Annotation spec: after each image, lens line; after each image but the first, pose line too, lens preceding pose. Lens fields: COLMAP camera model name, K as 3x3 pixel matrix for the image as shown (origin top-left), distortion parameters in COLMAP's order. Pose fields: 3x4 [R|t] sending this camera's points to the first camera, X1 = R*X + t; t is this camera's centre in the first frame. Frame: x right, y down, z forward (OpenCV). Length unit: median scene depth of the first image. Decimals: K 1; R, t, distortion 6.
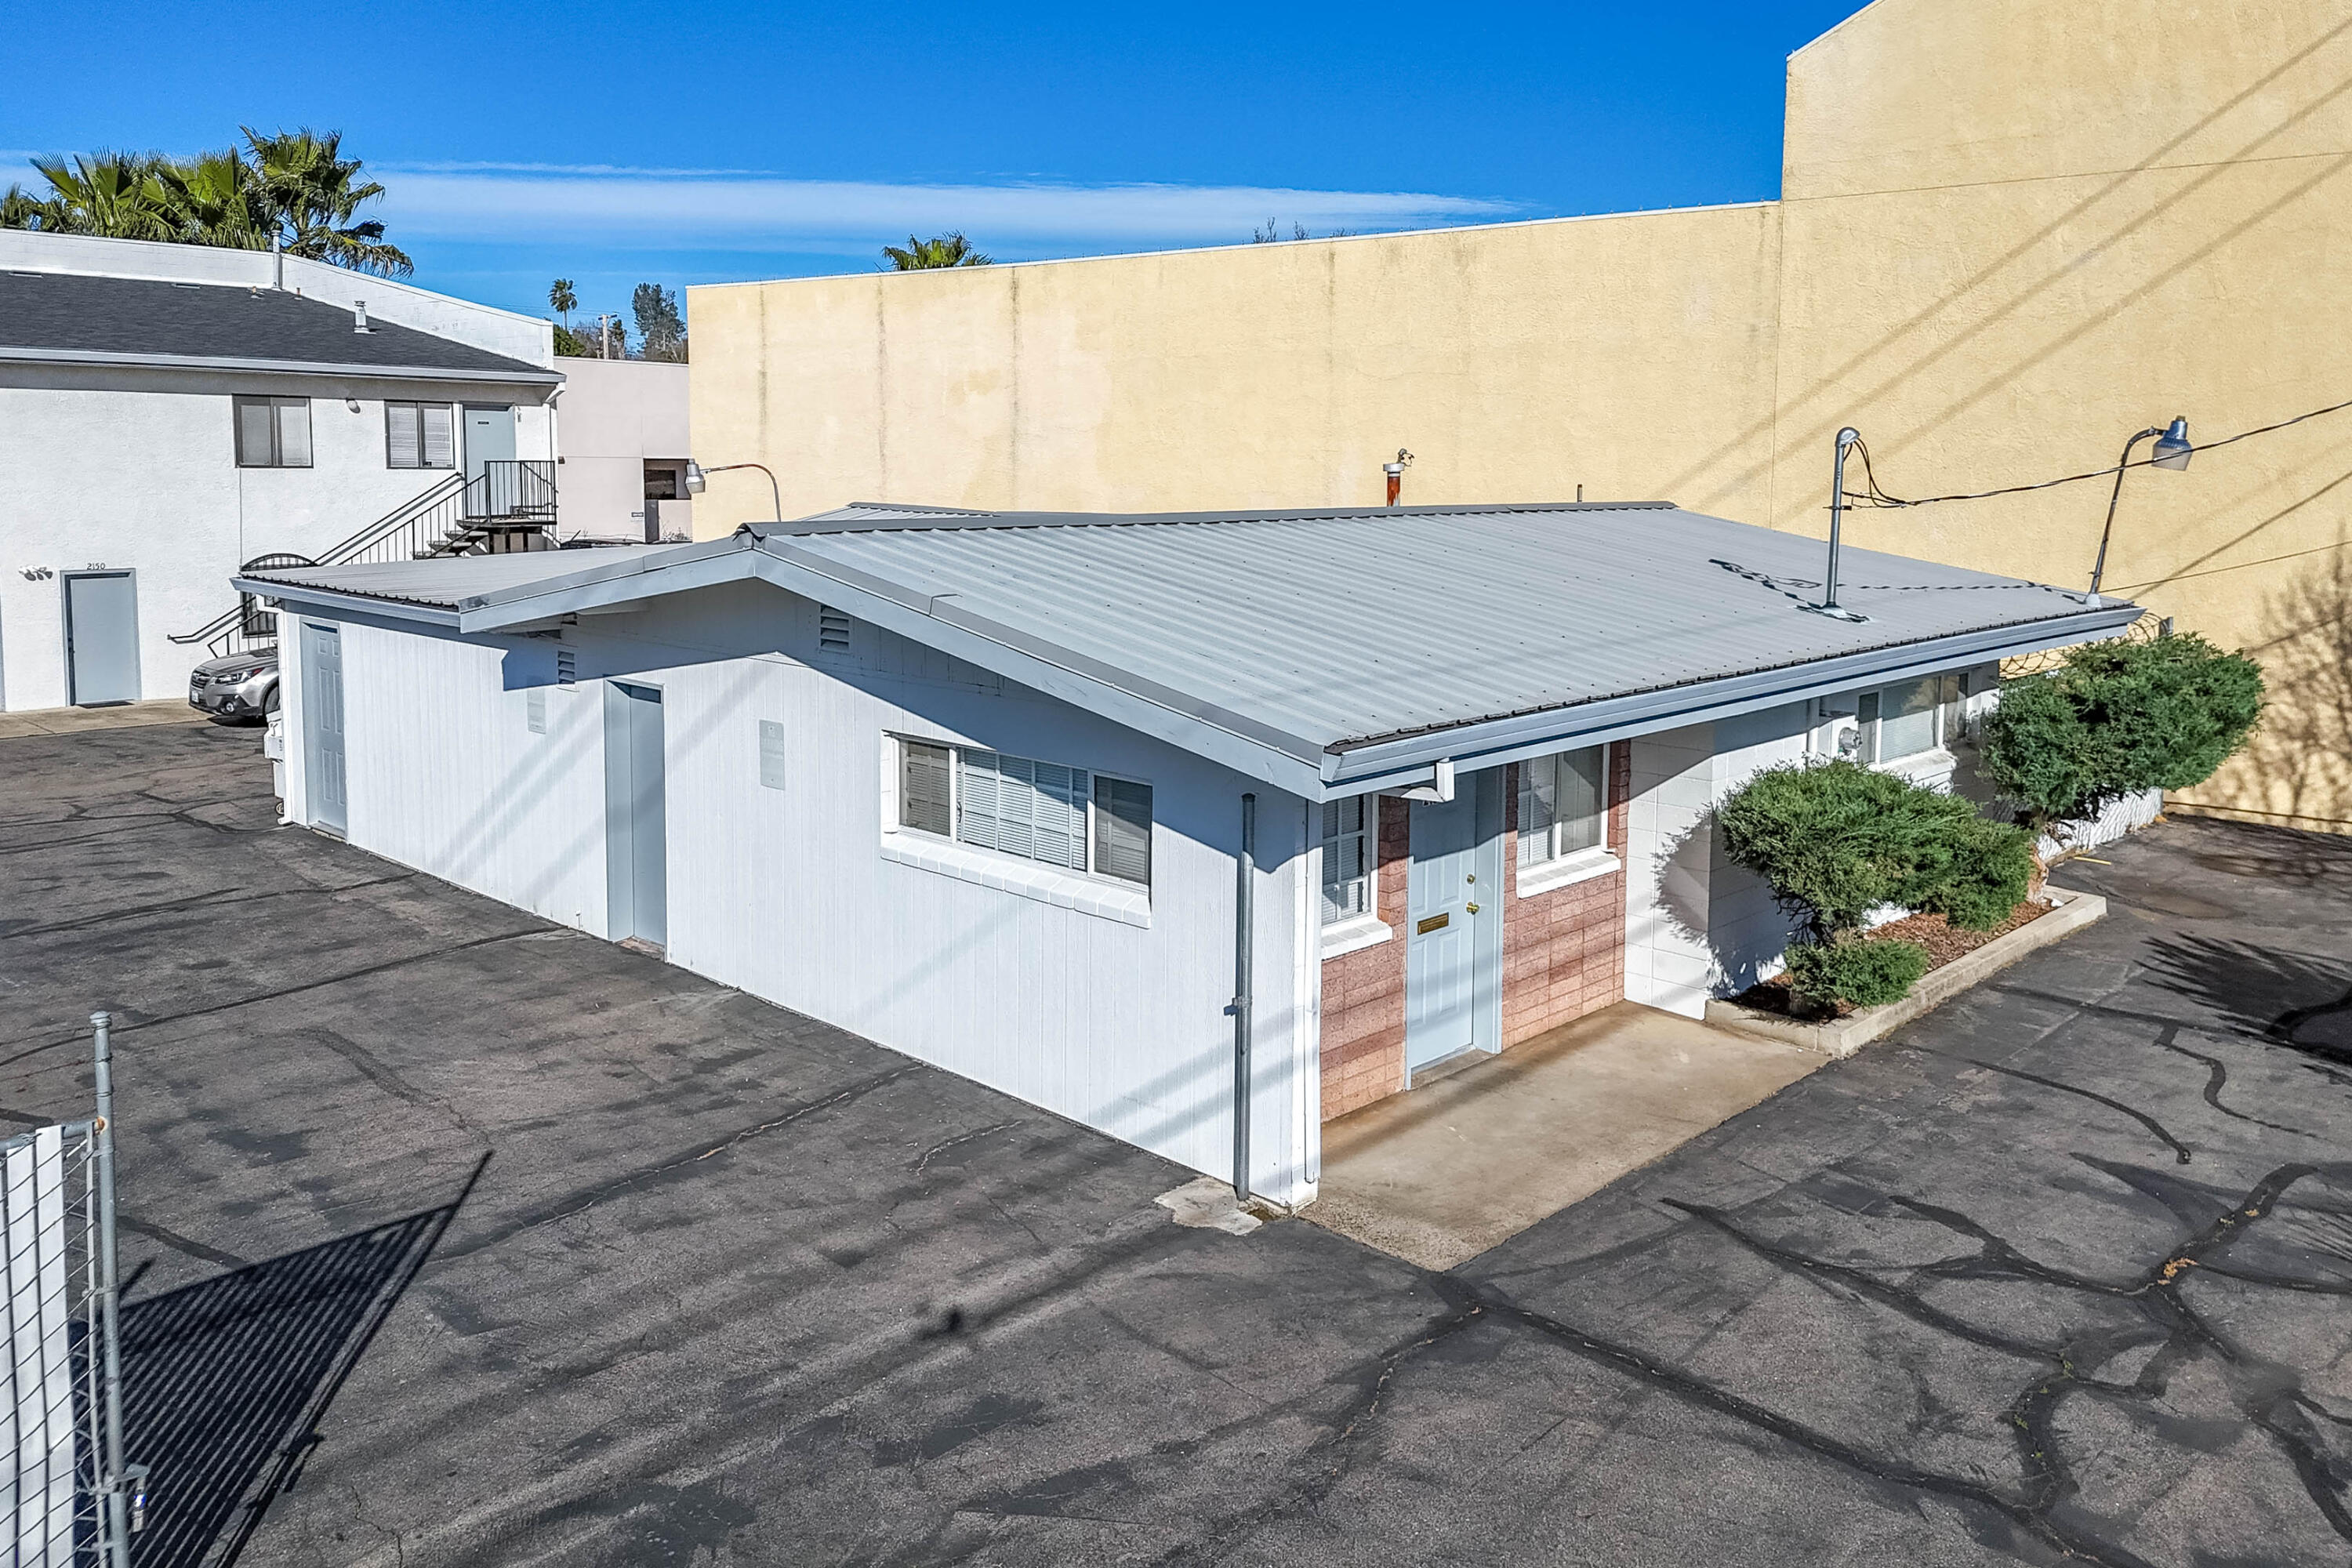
lens RADIAL K [[1747.1, 0, 1179.7], [0, 1747.1, 585.5], [0, 0, 1]] dist [0.095284, -0.103097]
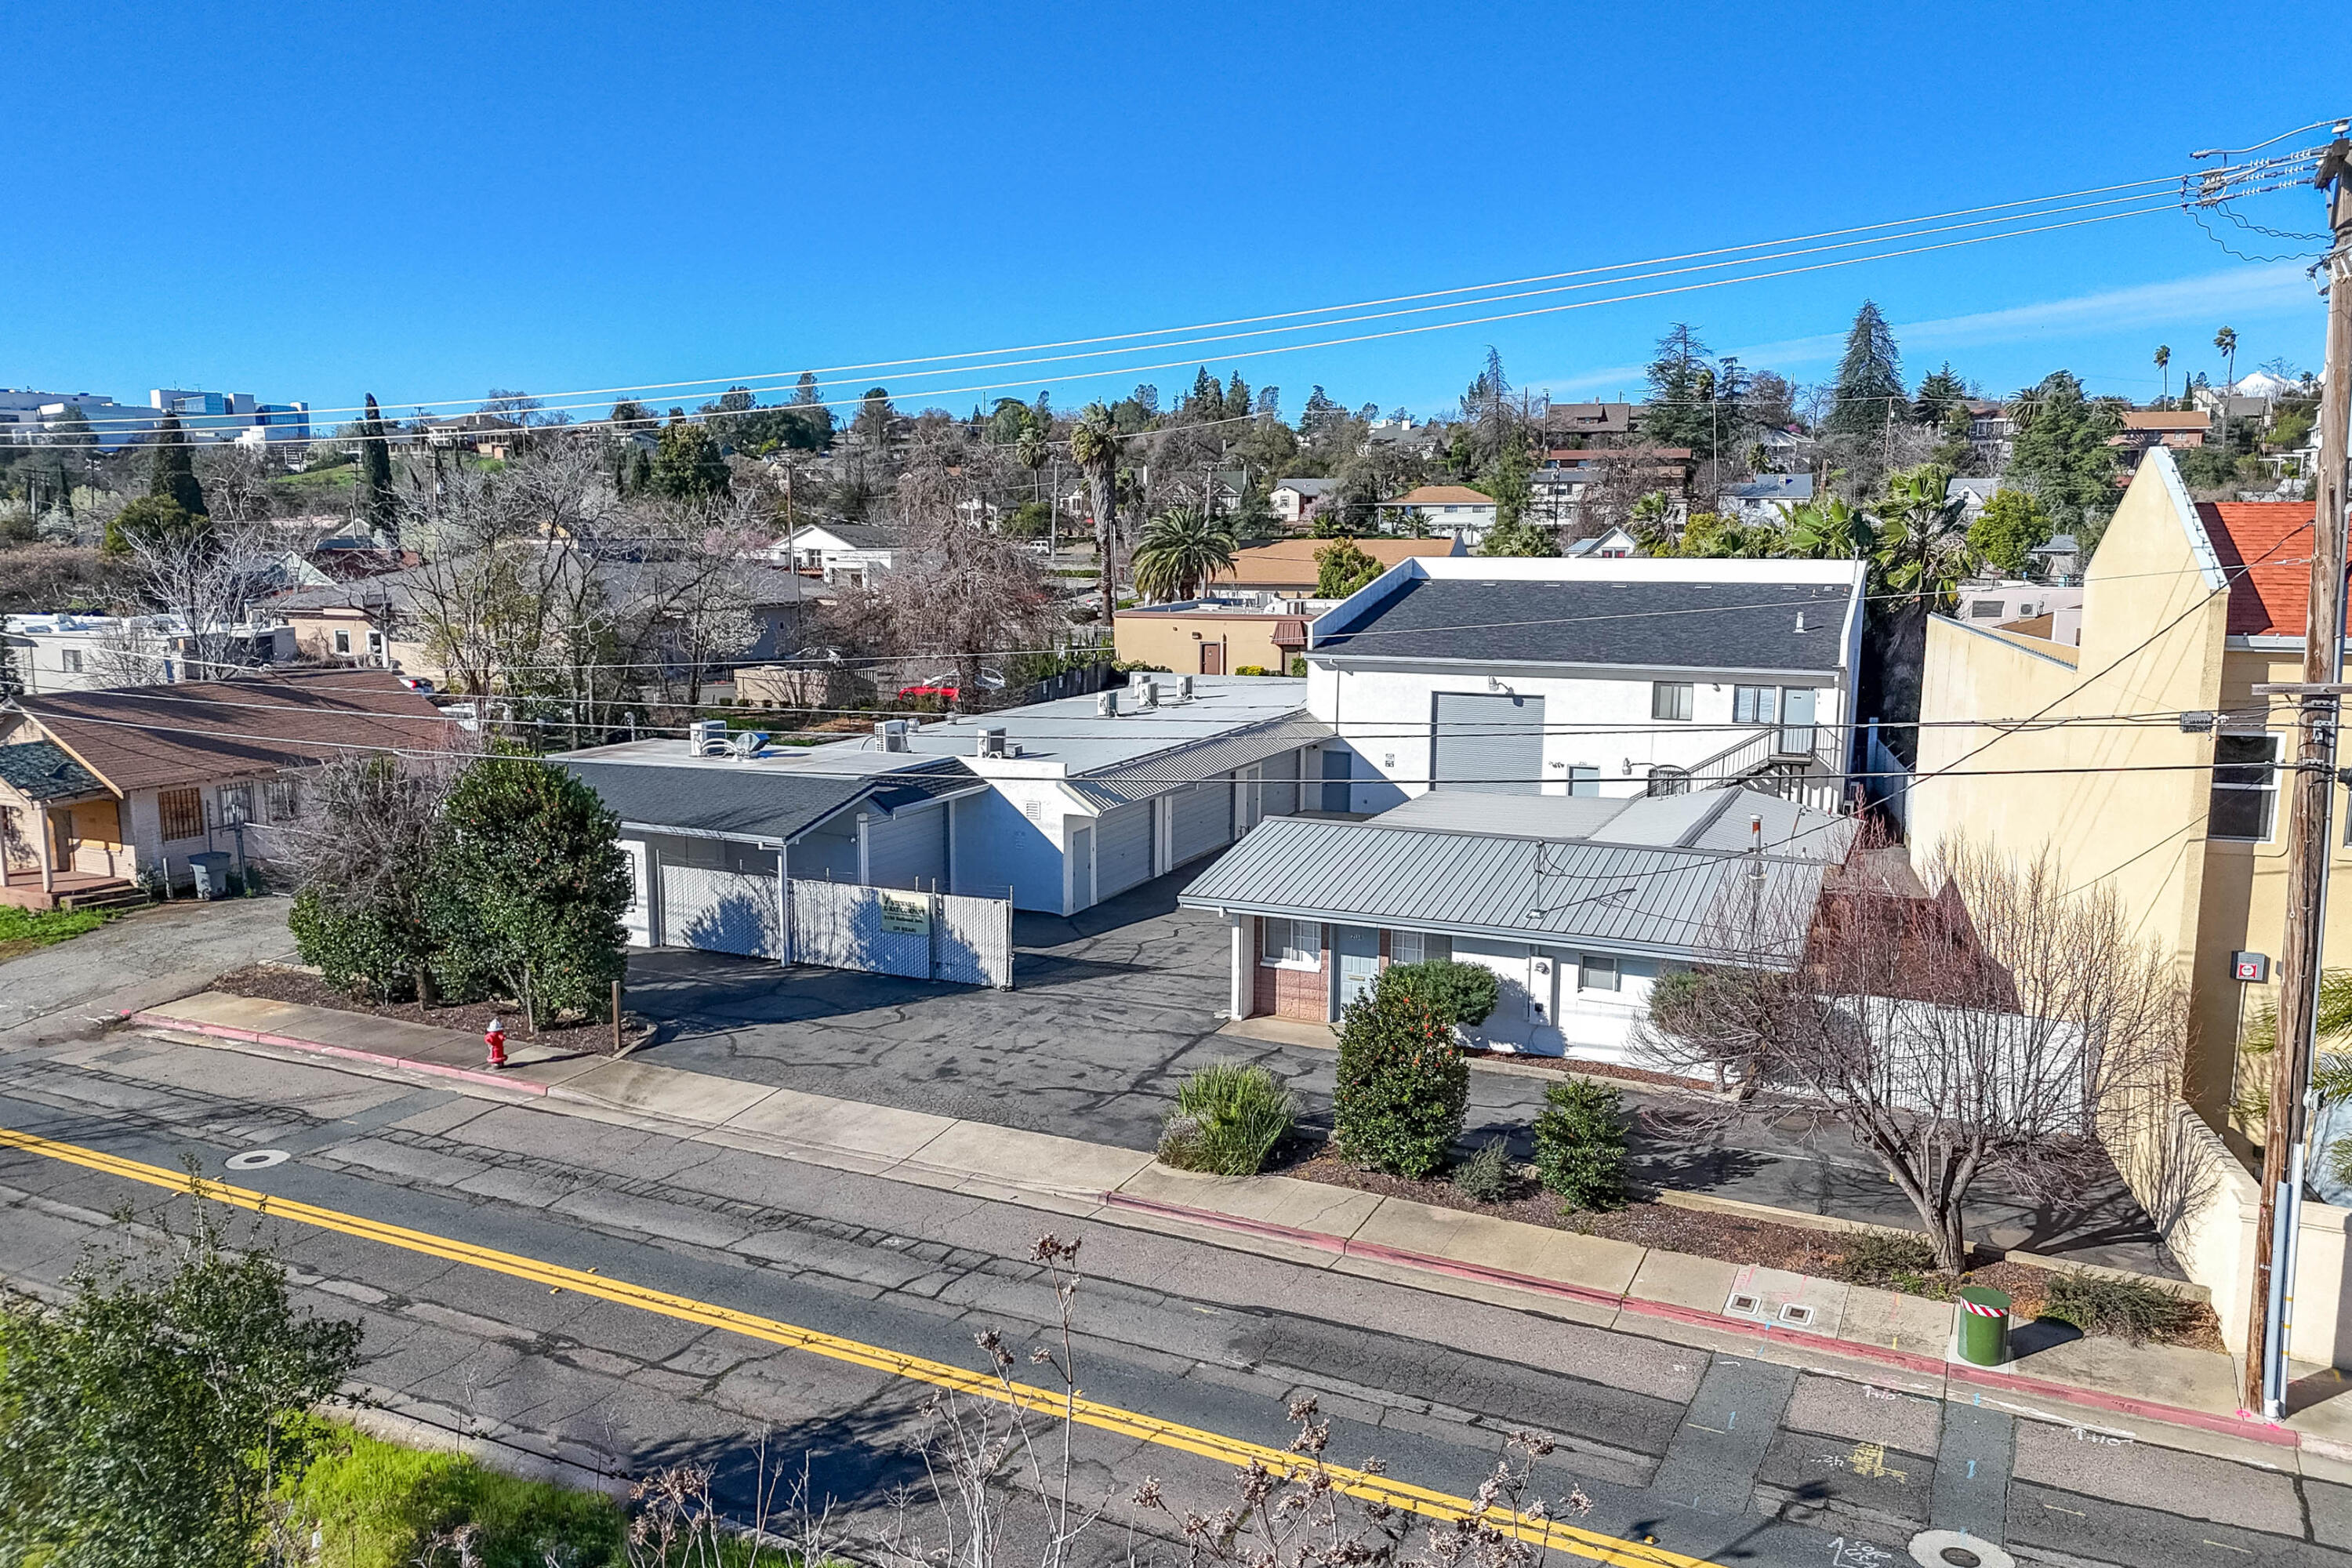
lens RADIAL K [[1715.5, 0, 1179.5], [0, 1715.5, 787.2], [0, 0, 1]] dist [0.093586, -0.099433]
pose [[0.338296, 0.135819, -0.931187, 1.112682], [-0.072562, 0.990349, 0.118087, -0.187319], [0.938238, 0.027621, 0.344886, -0.131531]]
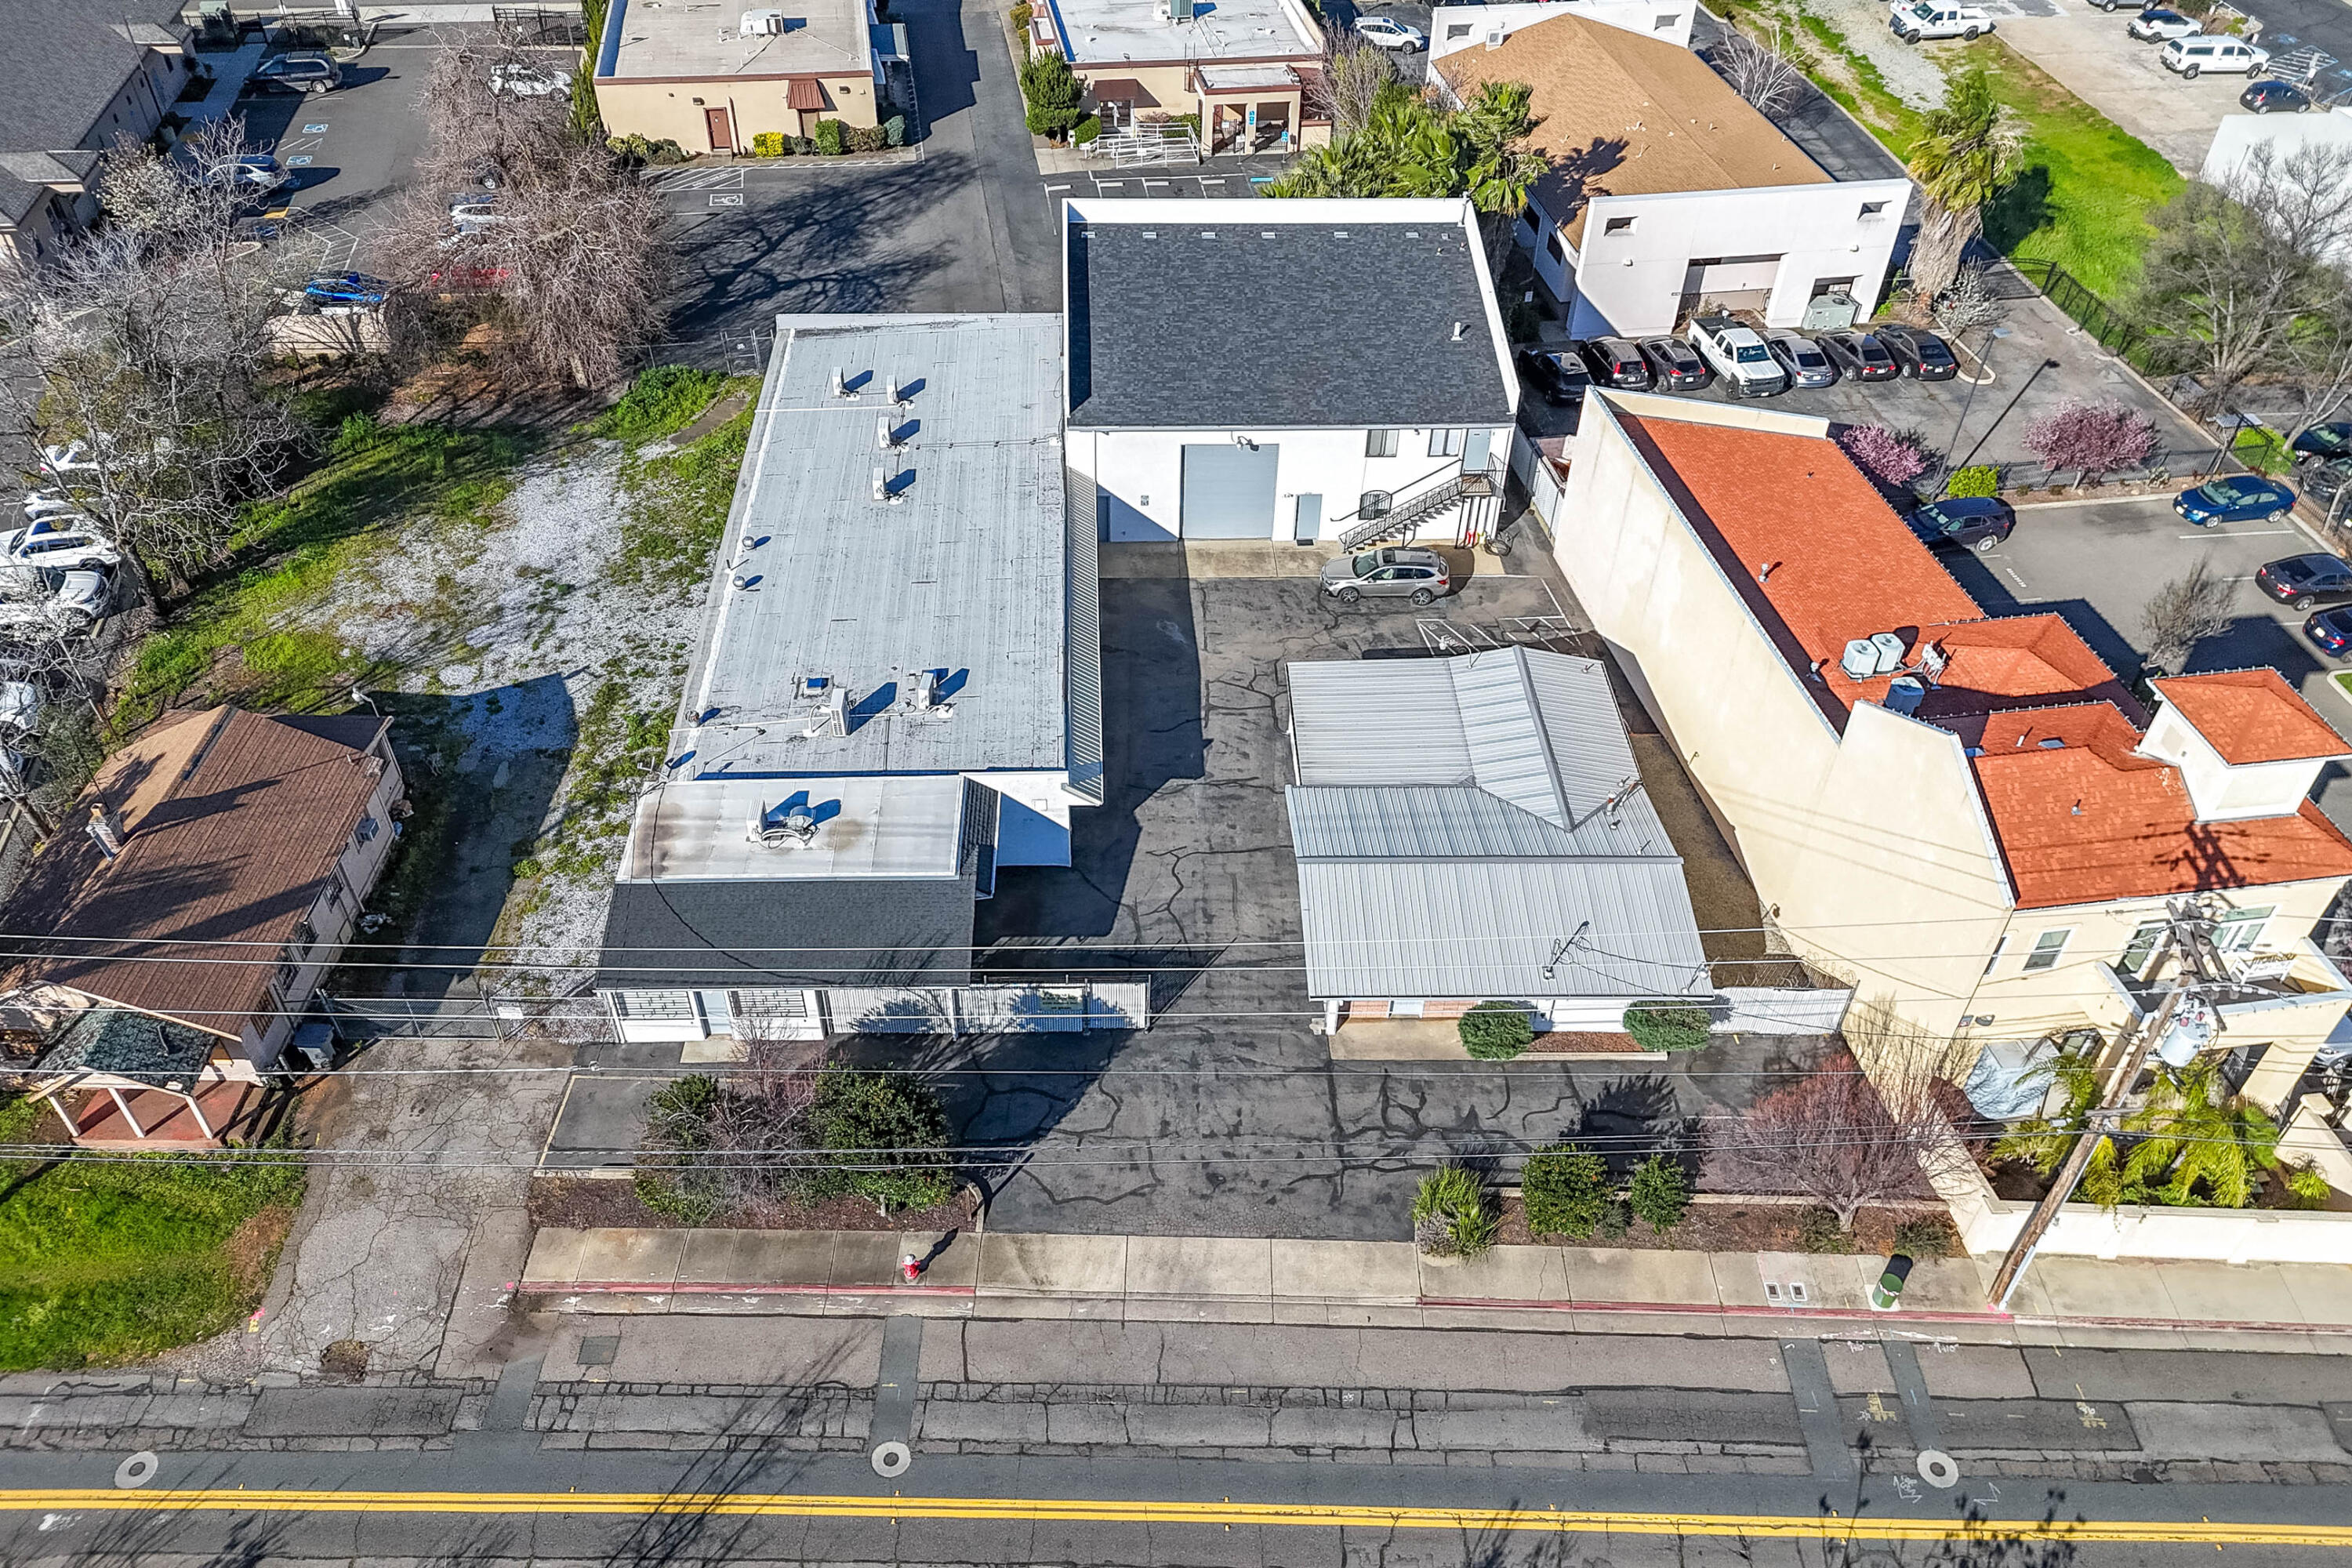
lens RADIAL K [[1729.7, 0, 1176.0], [0, 1729.7, 784.0], [0, 0, 1]] dist [0.077640, -0.083542]
pose [[0.716039, 0.468077, -0.517873, 0.715466], [-0.067683, 0.784931, 0.615875, -1.182811], [0.694772, -0.405940, 0.593722, -0.744533]]
